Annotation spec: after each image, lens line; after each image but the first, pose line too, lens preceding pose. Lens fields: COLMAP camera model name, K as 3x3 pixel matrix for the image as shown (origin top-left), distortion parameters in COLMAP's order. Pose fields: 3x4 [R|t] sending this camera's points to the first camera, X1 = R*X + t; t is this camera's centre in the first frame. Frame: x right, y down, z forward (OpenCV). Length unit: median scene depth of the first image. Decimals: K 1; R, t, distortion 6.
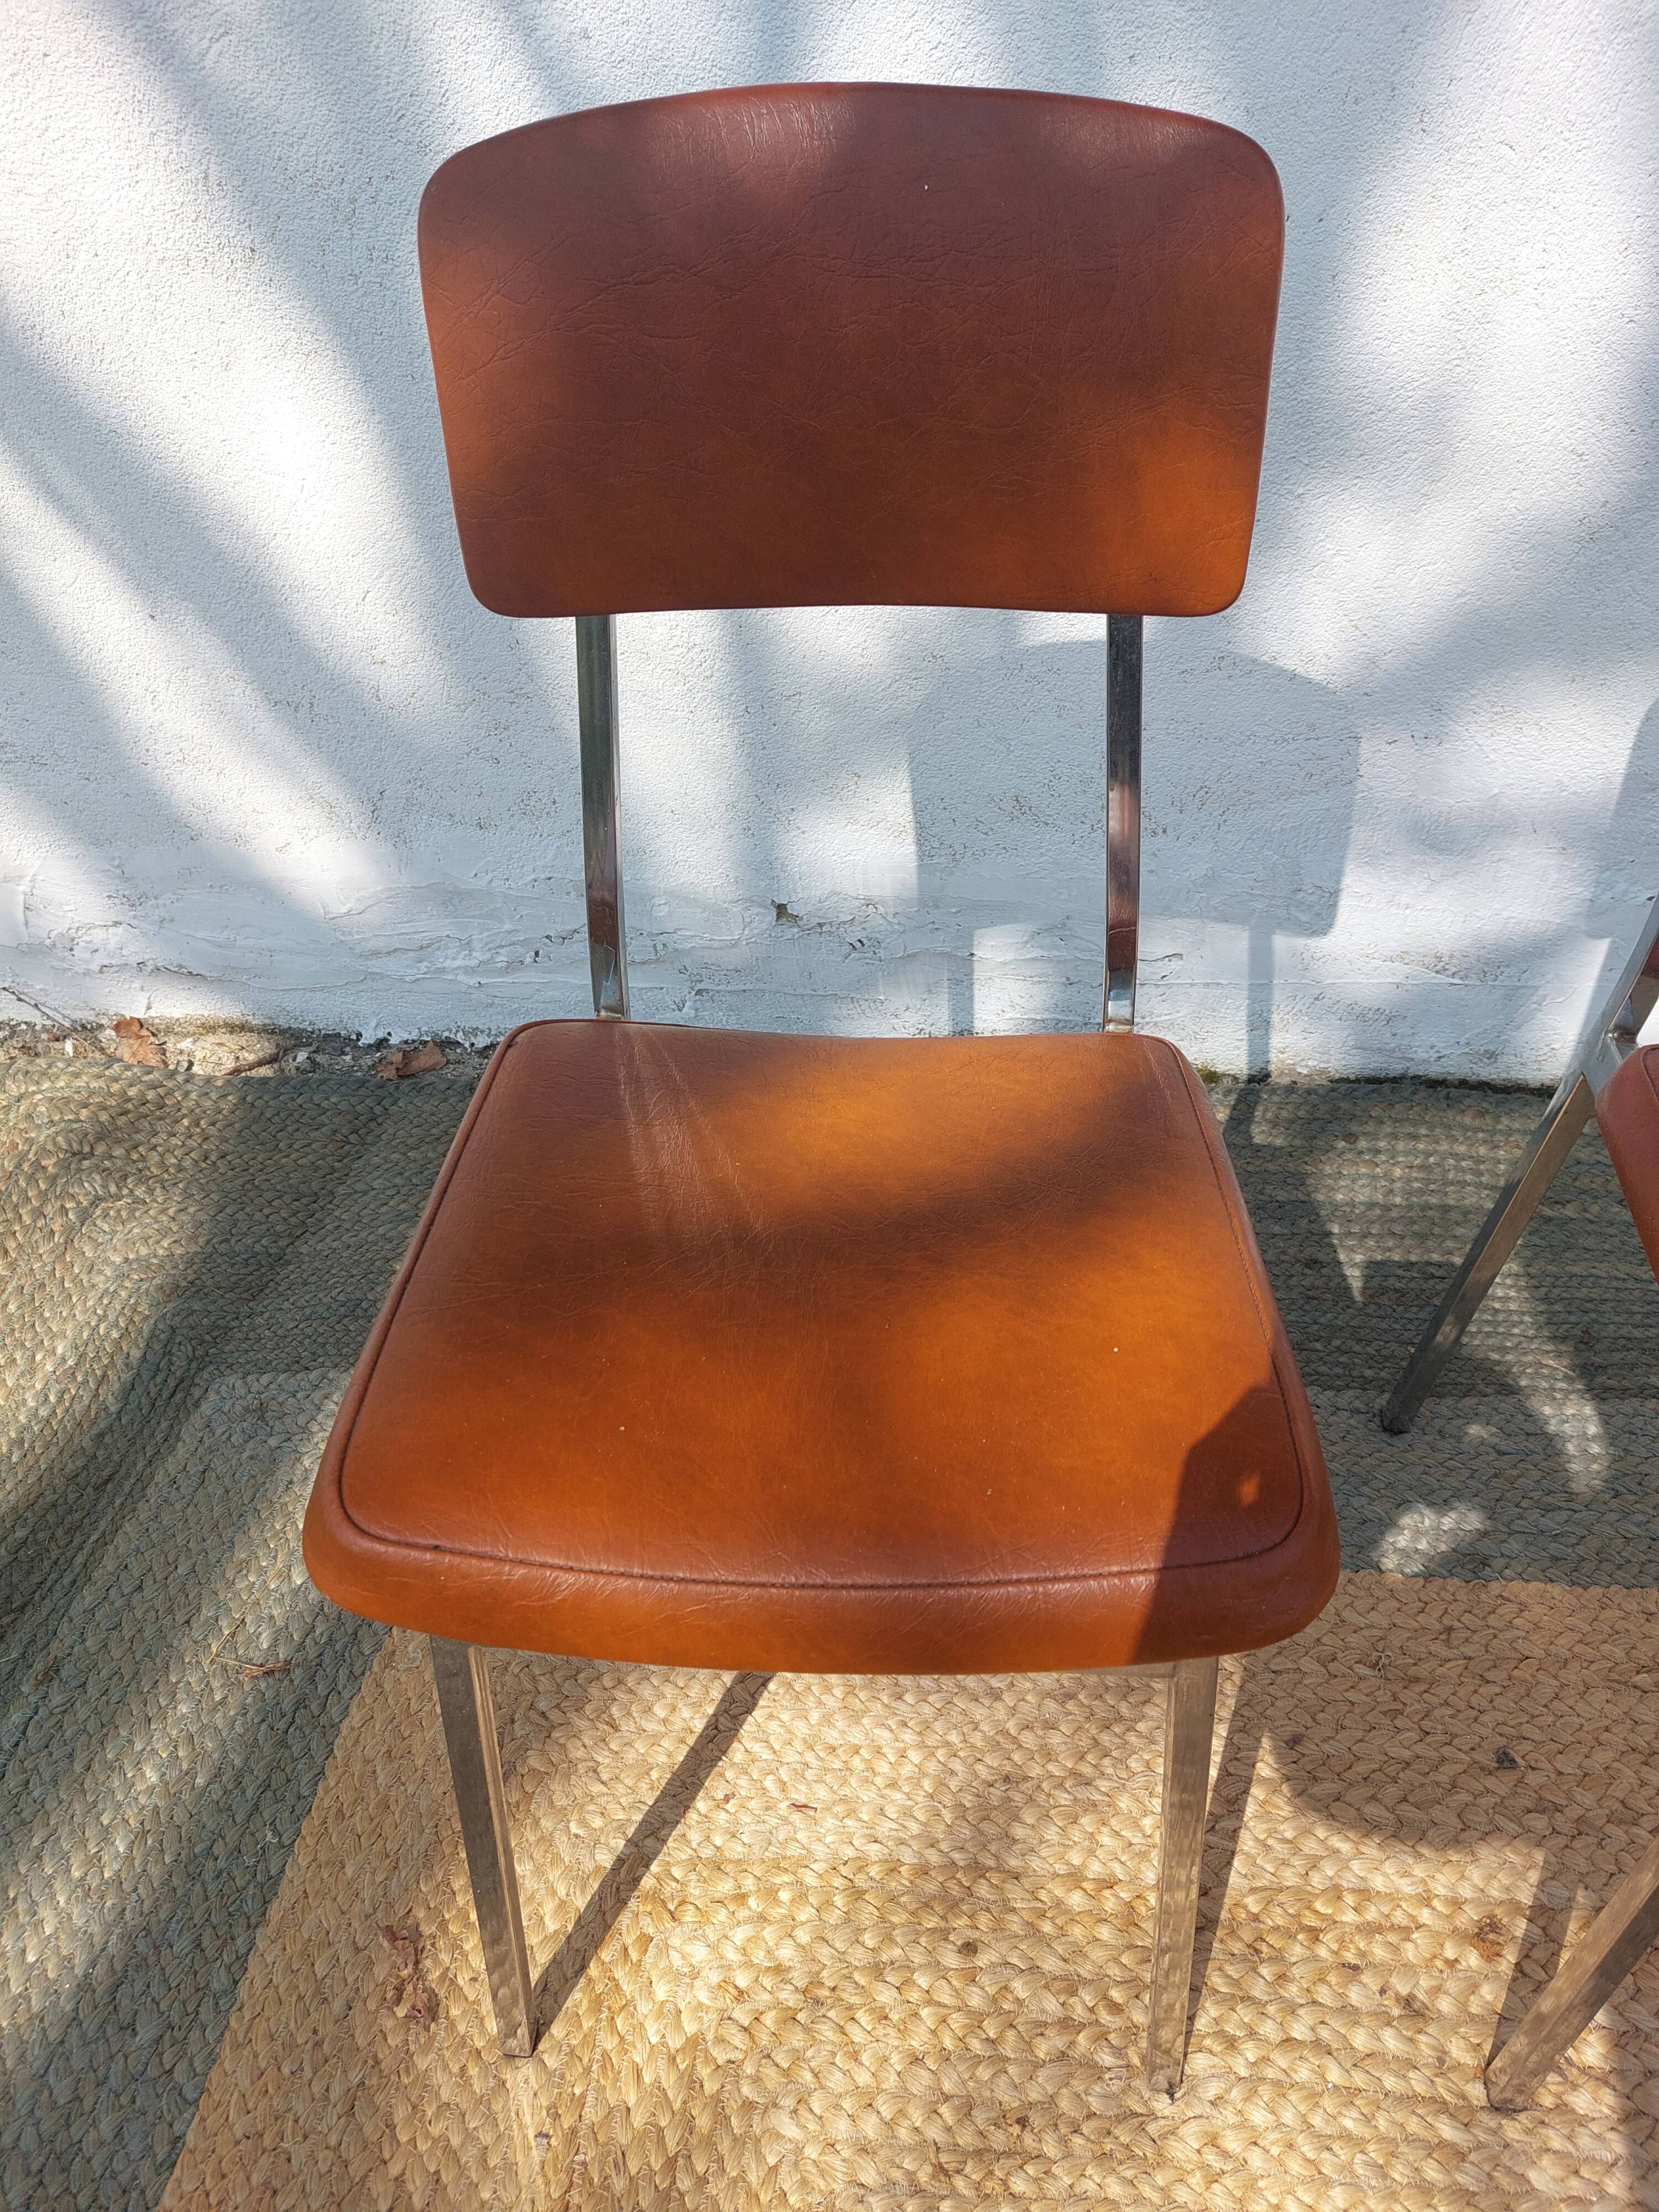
lens RADIAL K [[1604.2, 0, 838.6], [0, 1604.2, 1116.0], [0, 0, 1]] dist [0.028683, -0.028195]
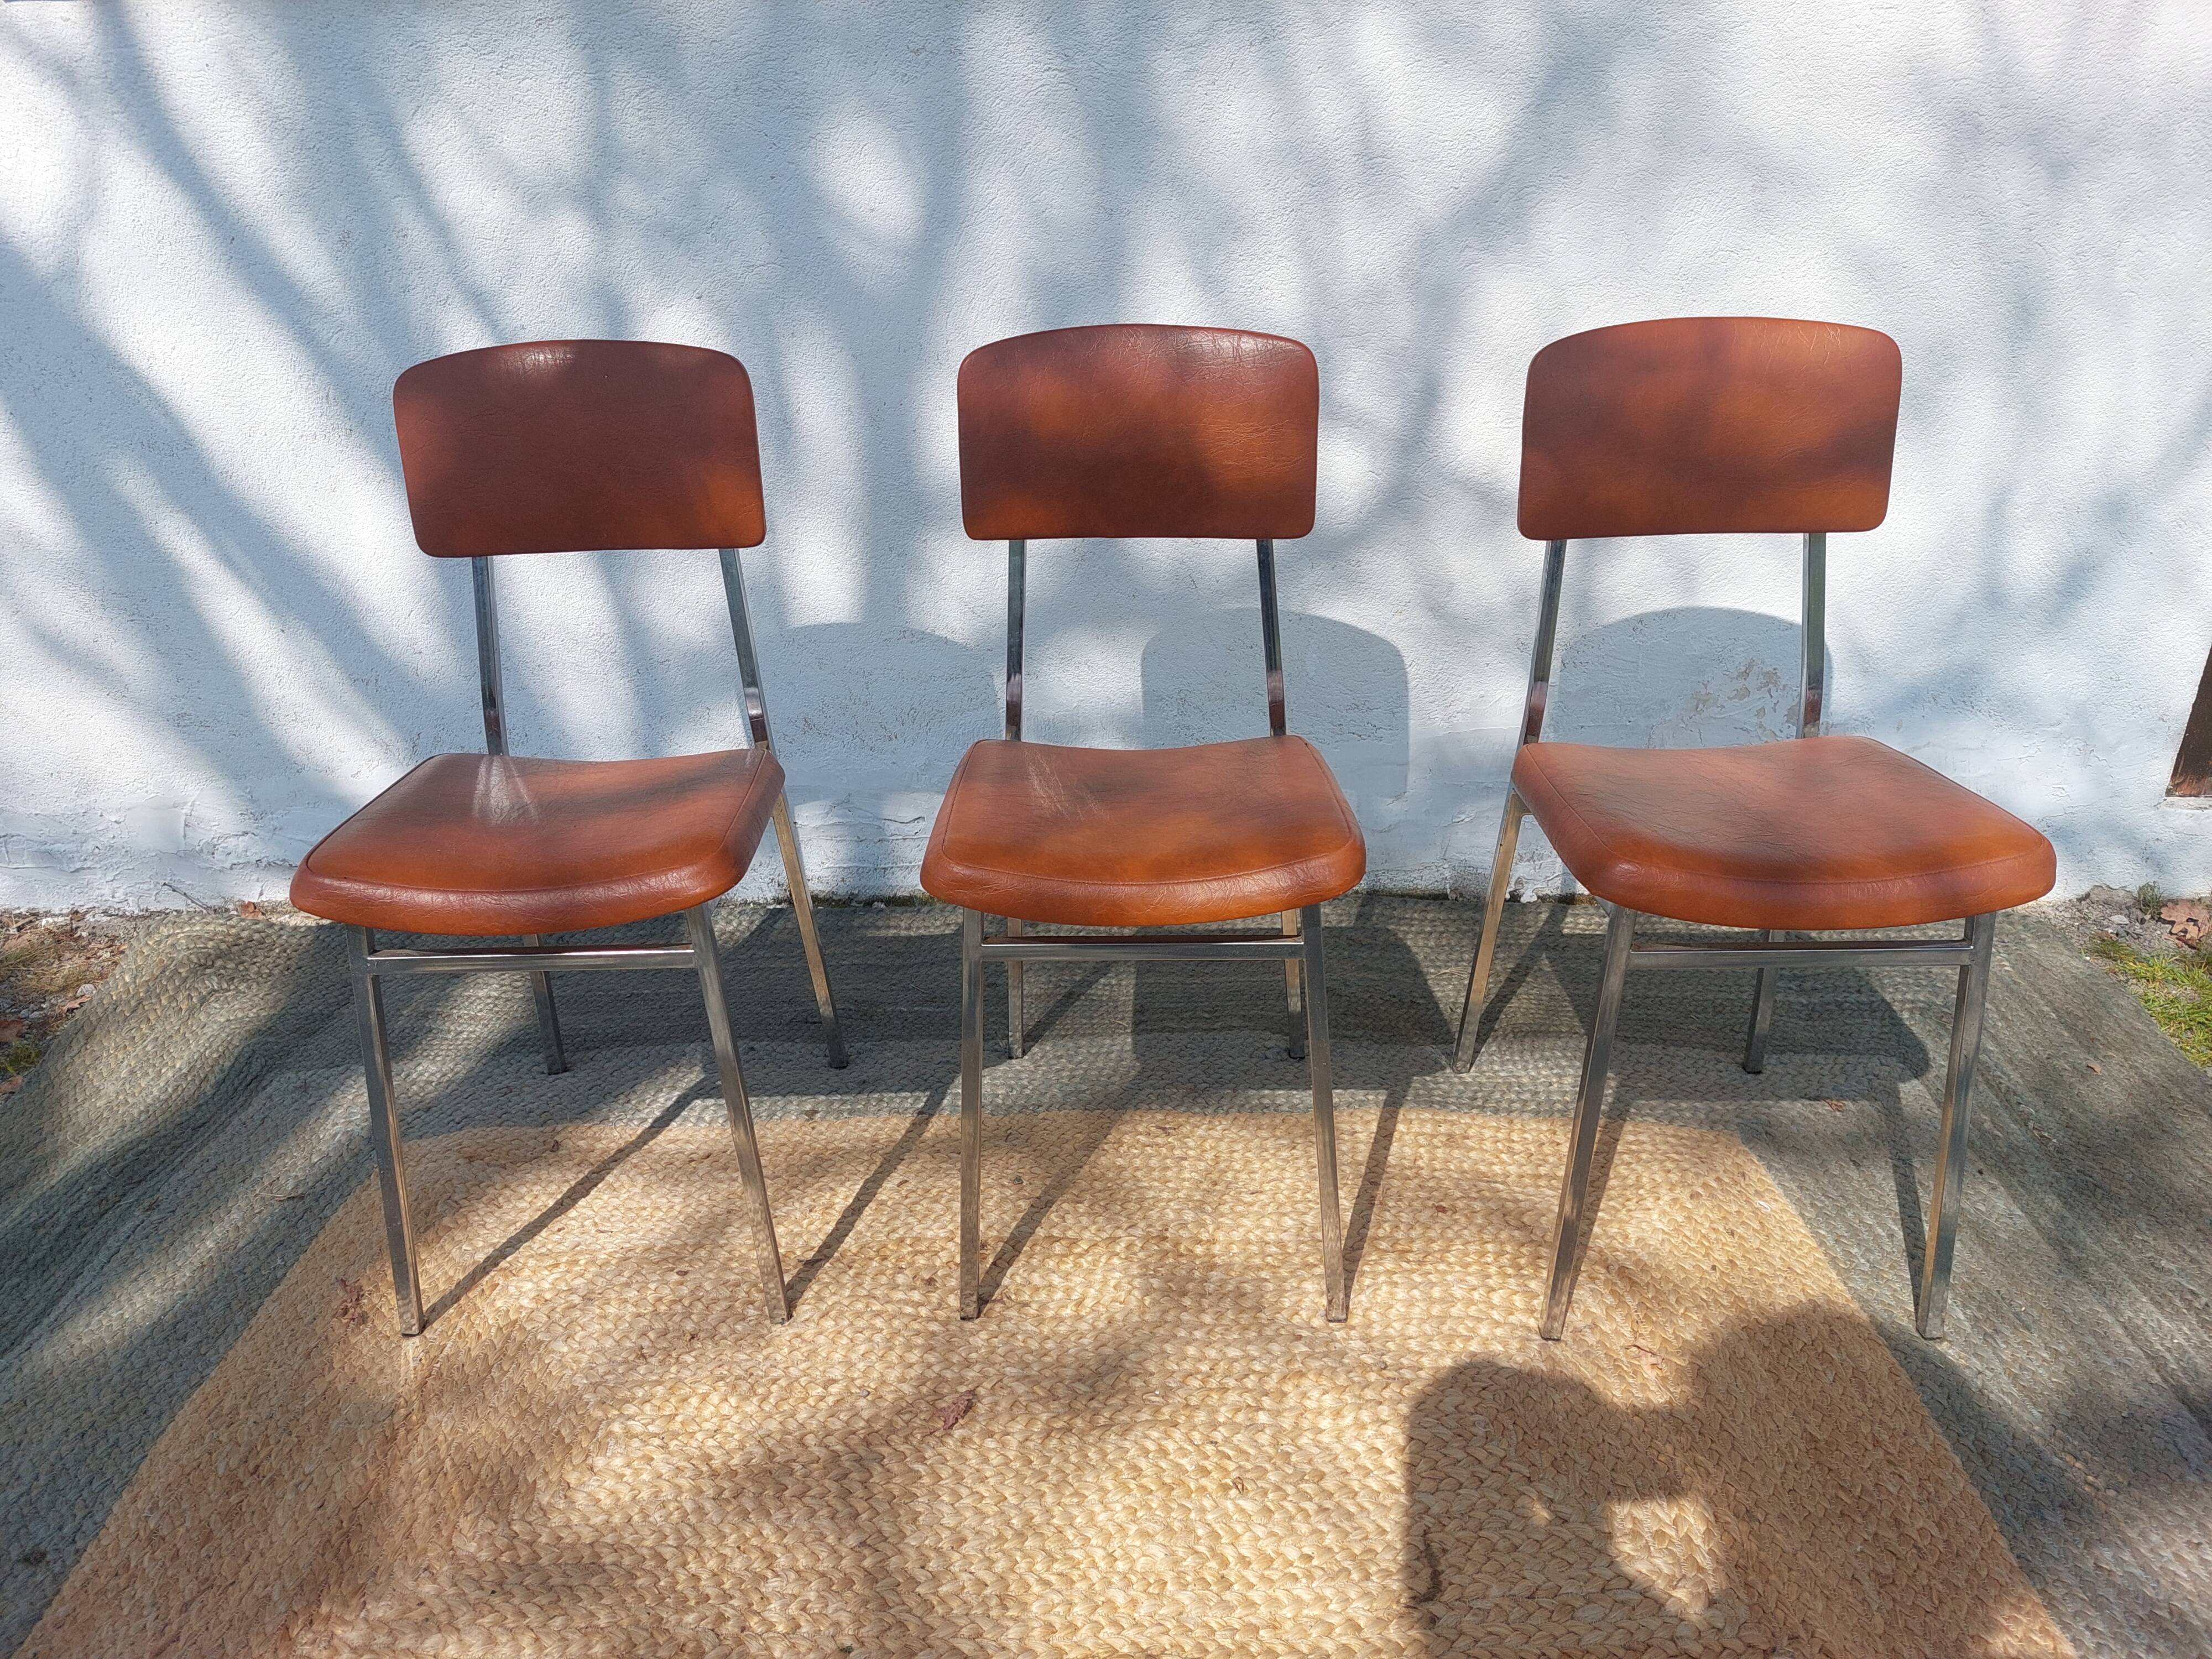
lens RADIAL K [[1585.2, 0, 1080.6], [0, 1585.2, 840.4], [0, 0, 1]] dist [0.043486, -0.050544]
pose [[0.997978, -0.035820, 0.052508, 0.322659], [0.049042, 0.959448, -0.277586, 0.417504], [-0.040436, 0.279600, 0.959265, -0.594917]]
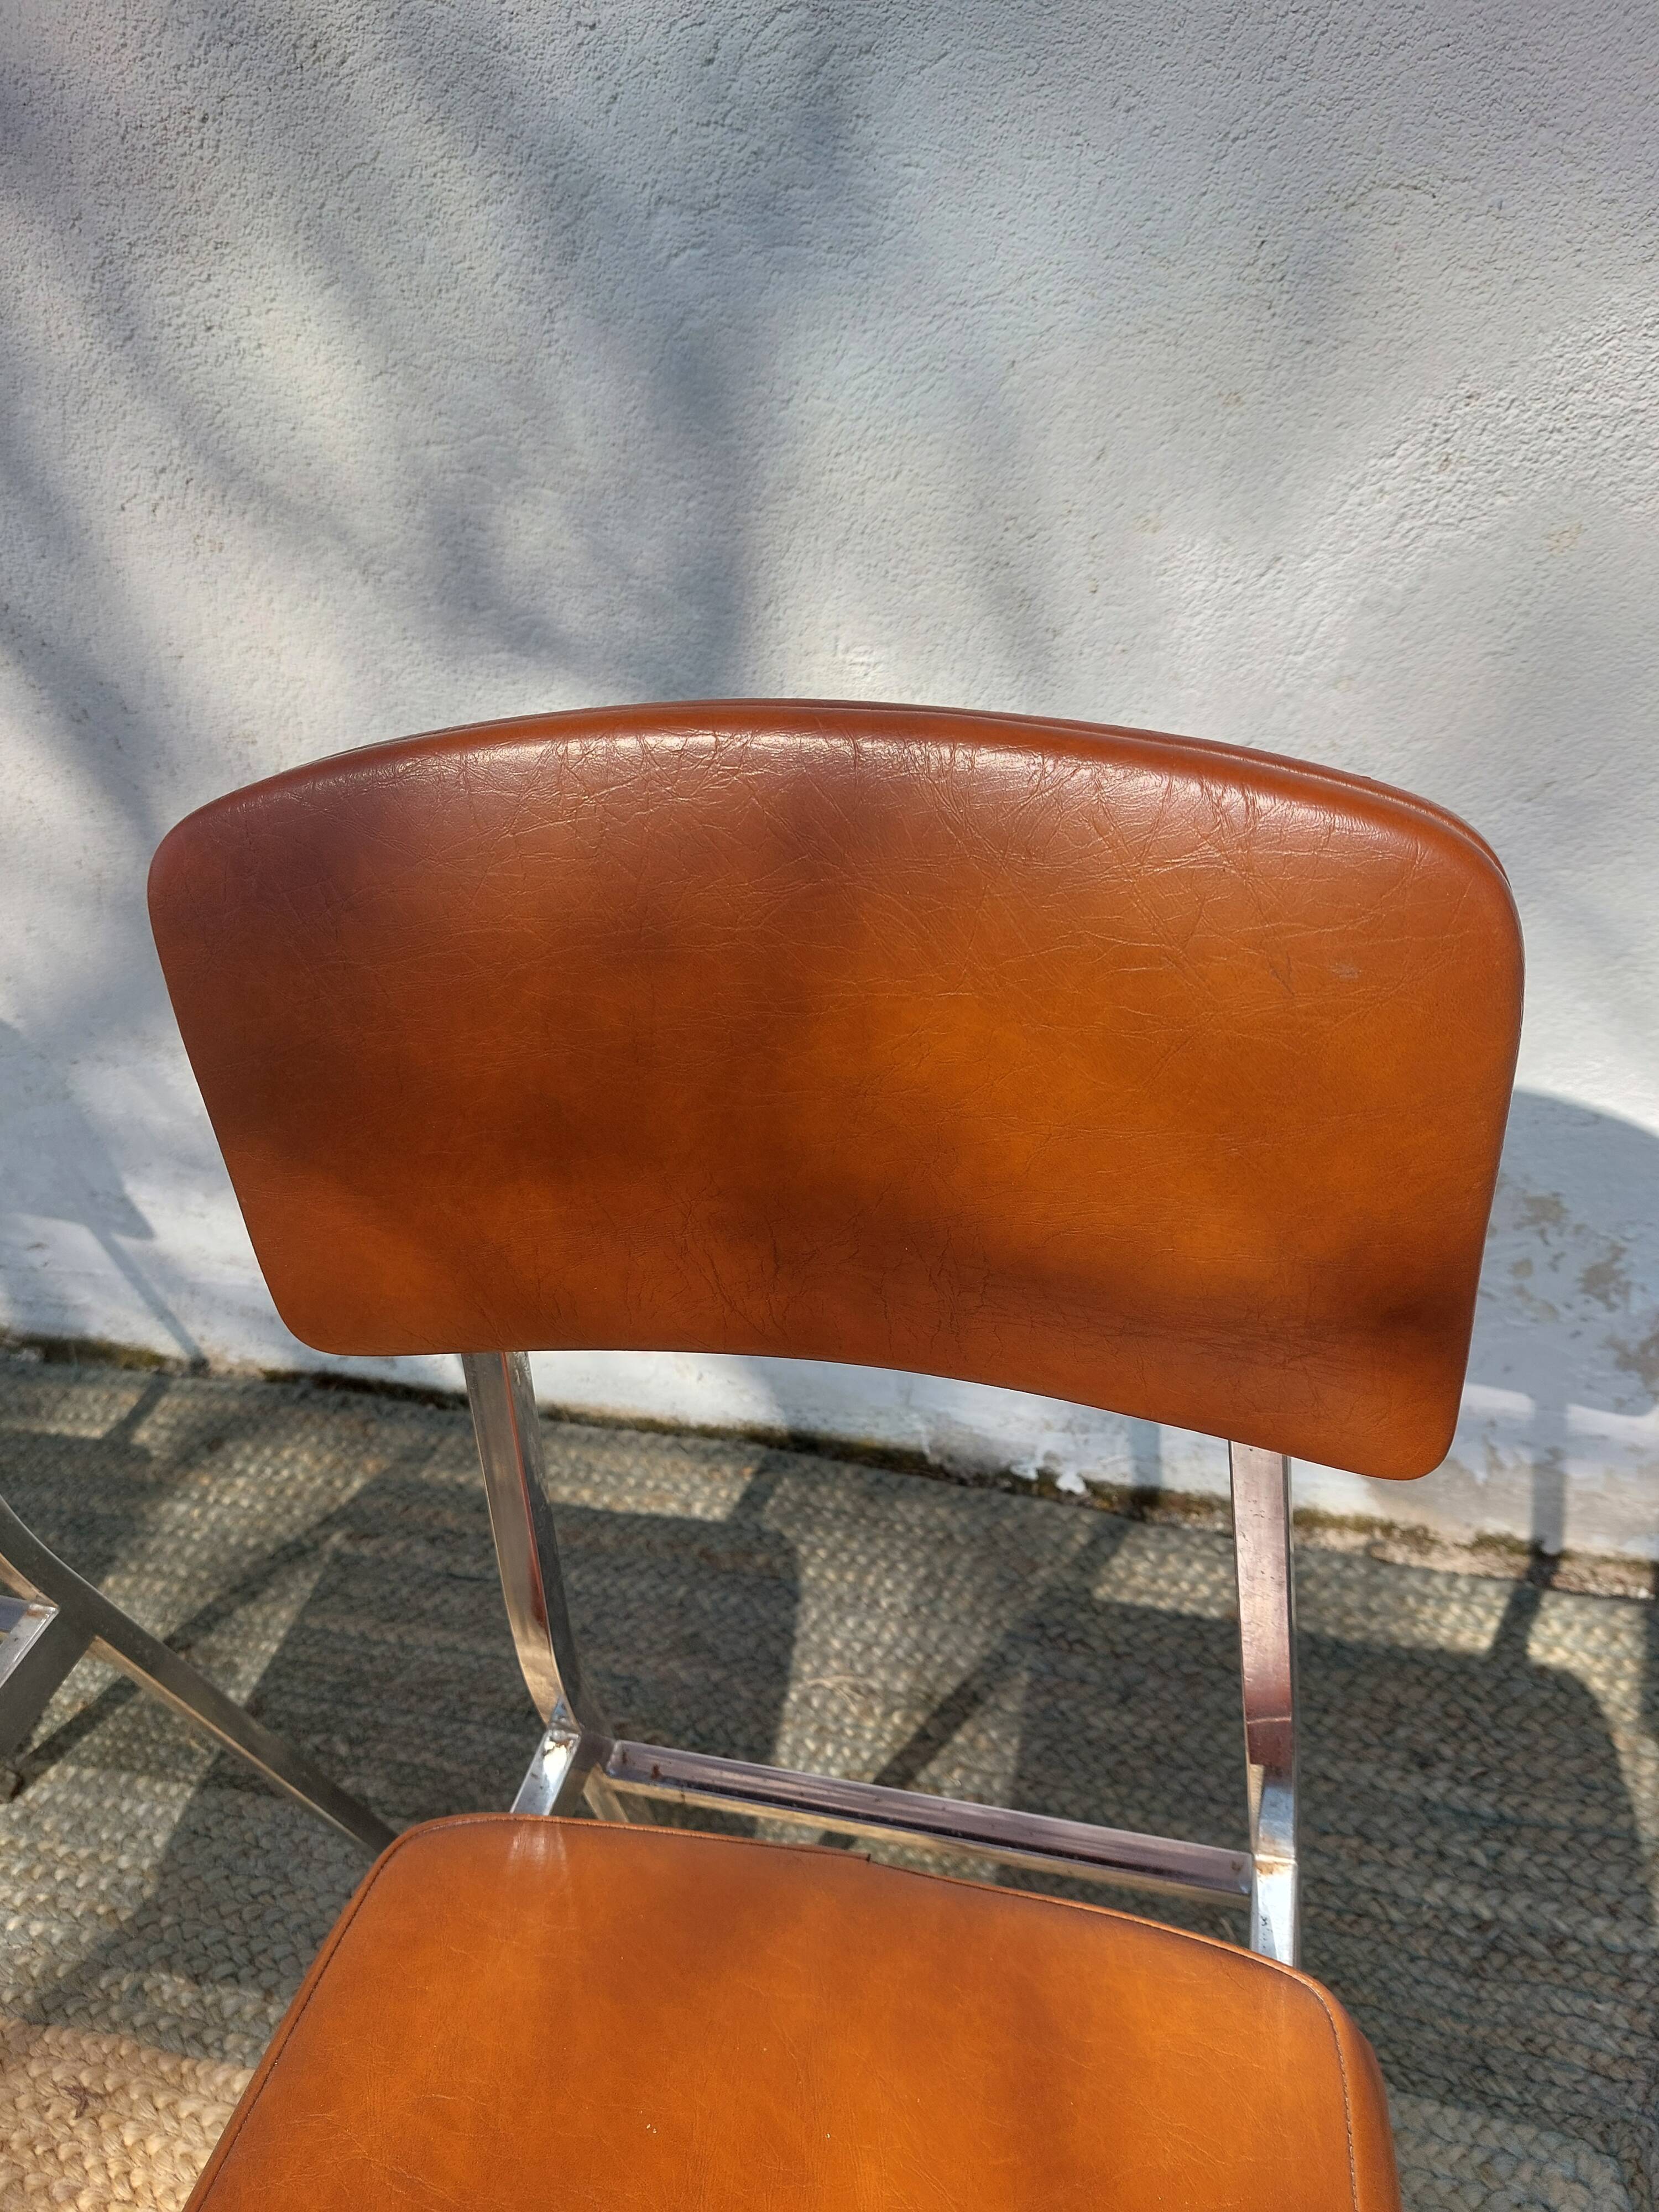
lens RADIAL K [[1633.0, 0, 834.2], [0, 1633.0, 1147.9], [0, 0, 1]] dist [0.029098, -0.031806]
pose [[0.983403, 0.028020, -0.179259, 0.952295], [-0.026281, 0.999582, 0.012066, -0.205407], [0.179522, -0.007155, 0.983728, 0.134373]]
